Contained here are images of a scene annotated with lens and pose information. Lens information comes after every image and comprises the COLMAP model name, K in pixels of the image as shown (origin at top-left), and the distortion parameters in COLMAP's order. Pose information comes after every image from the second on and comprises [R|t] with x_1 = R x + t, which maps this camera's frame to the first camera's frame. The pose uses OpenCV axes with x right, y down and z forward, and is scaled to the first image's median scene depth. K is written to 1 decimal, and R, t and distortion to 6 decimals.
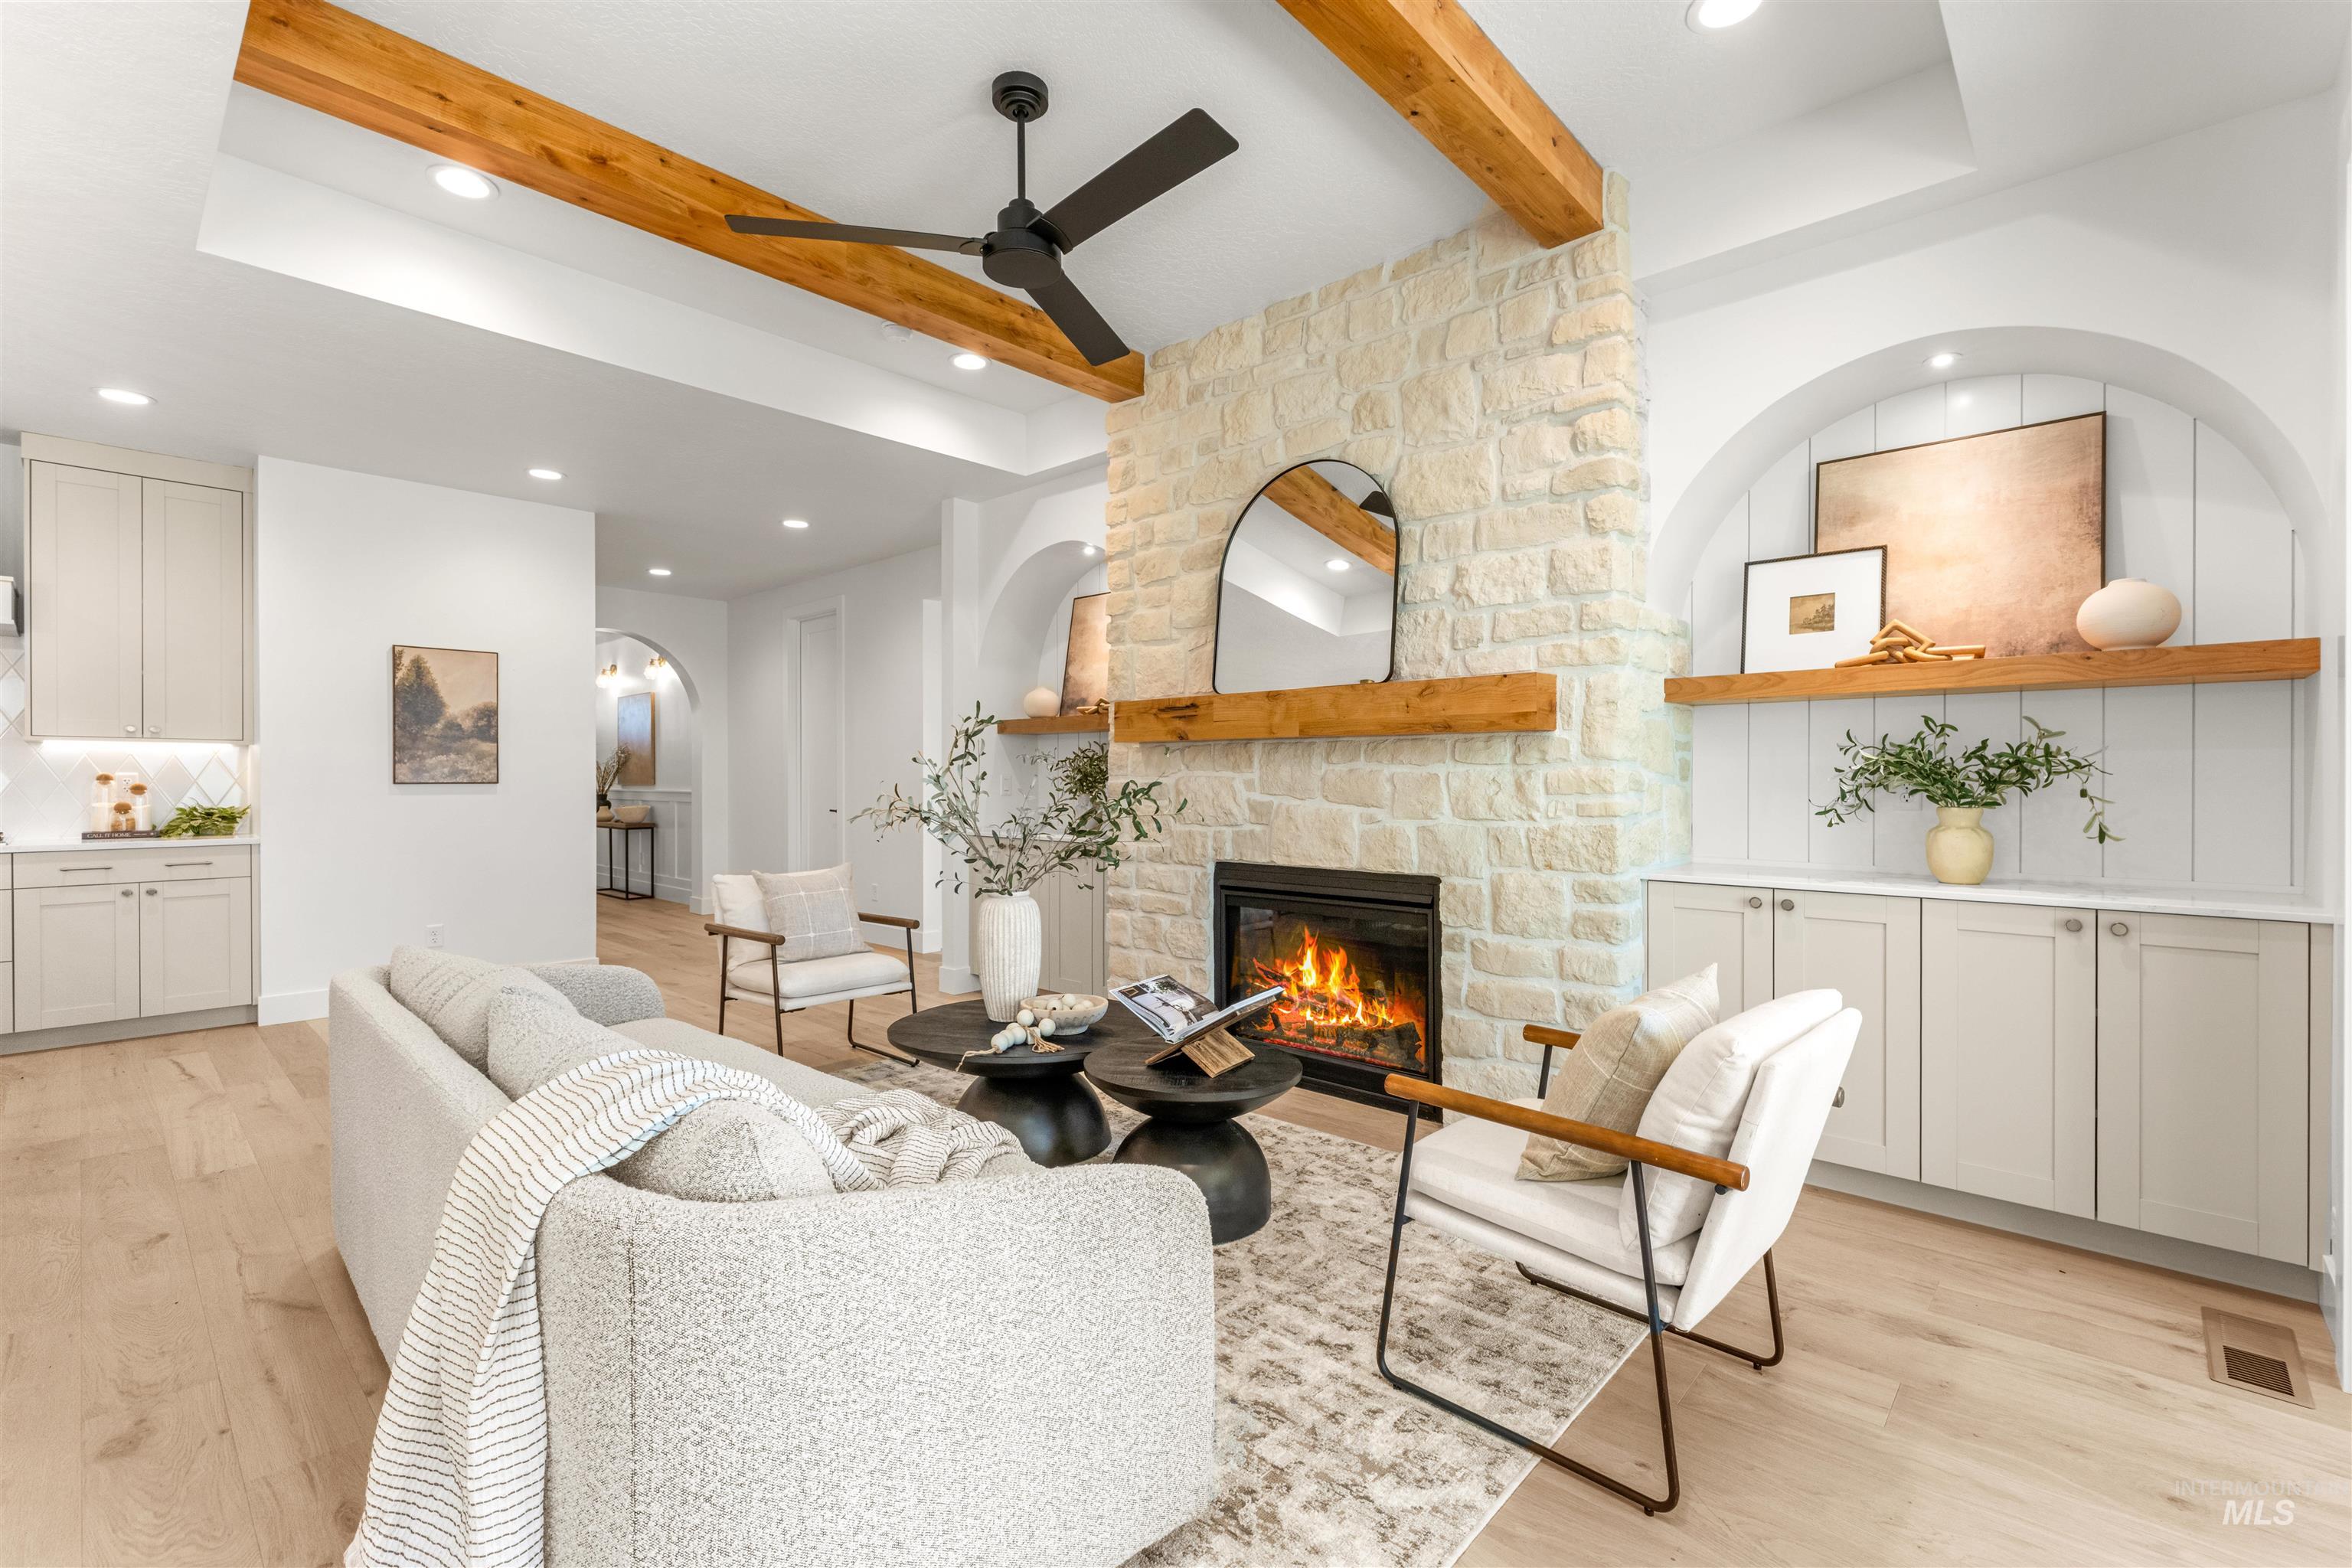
lens RADIAL K [[1003.6, 0, 1173.9], [0, 1003.6, 778.4], [0, 0, 1]] dist [-0.002601, -0.000112]
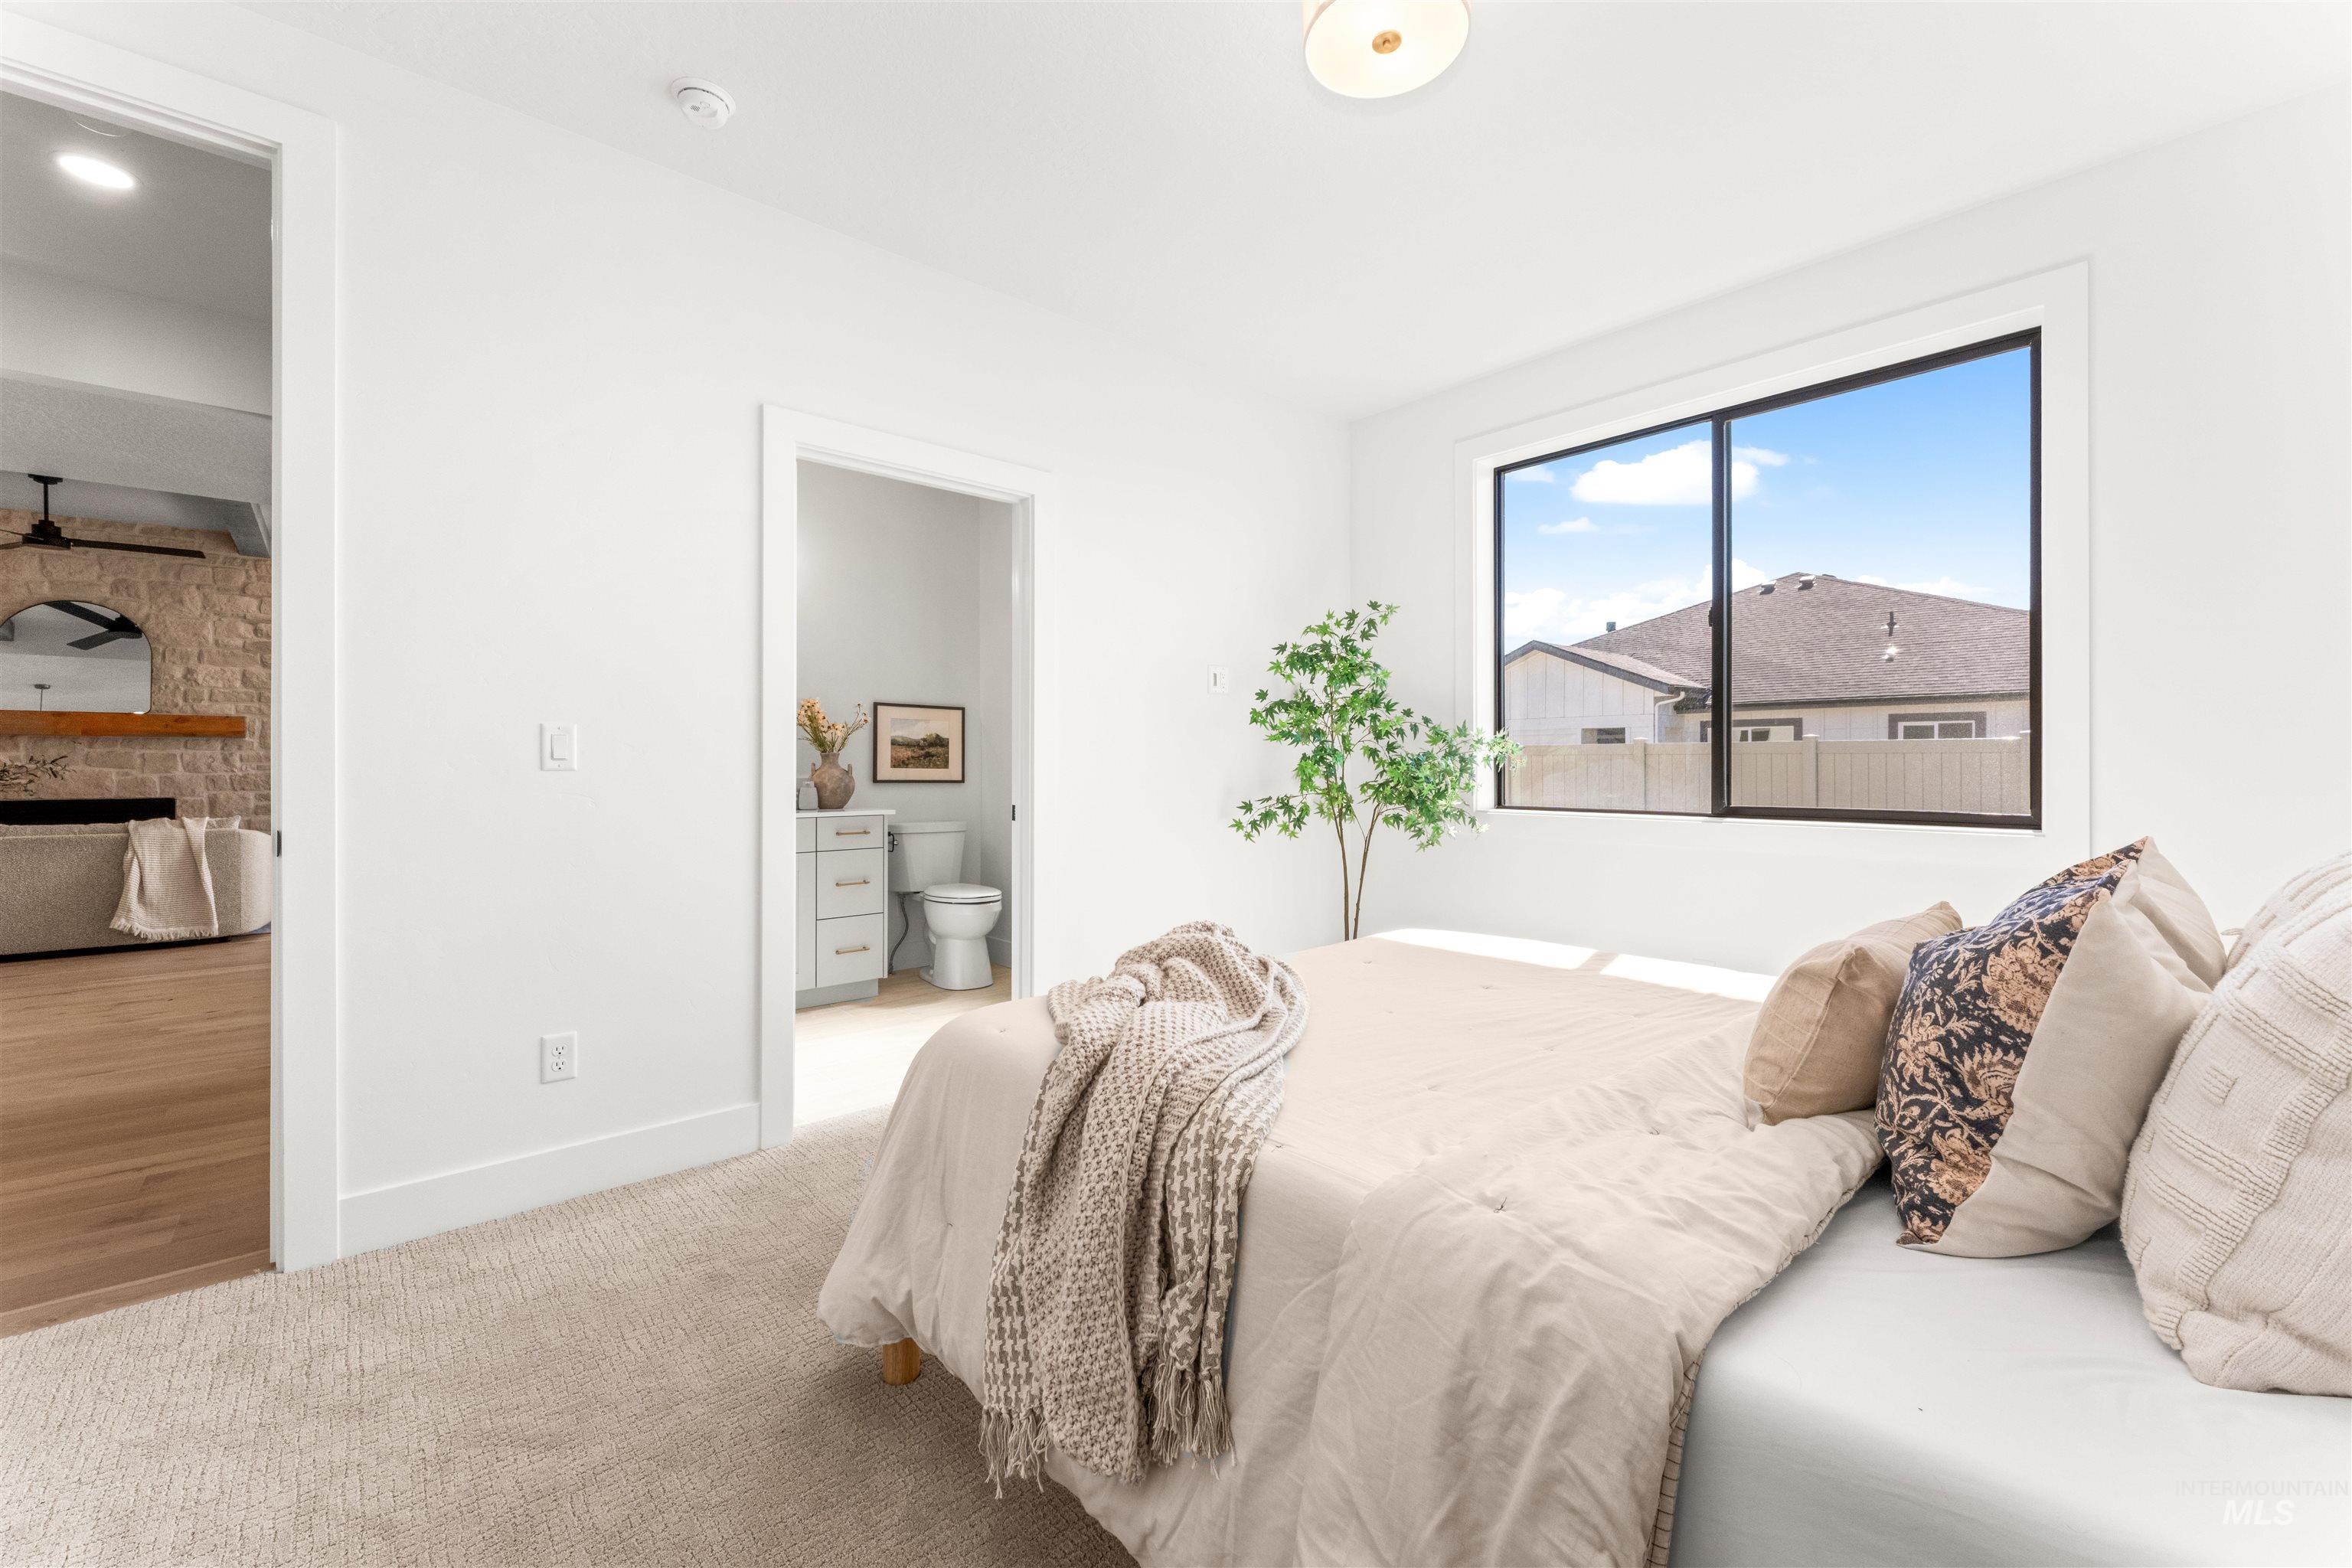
lens RADIAL K [[936.9, 0, 1178.5], [0, 936.9, 771.4], [0, 0, 1]] dist [0.001201, 0.000055]
pose [[0.111867, -0.004362, 0.993714, -1.747504], [0.002334, 0.999989, 0.004127, 0.035500], [-0.993720, 0.001858, 0.111876, -1.669587]]
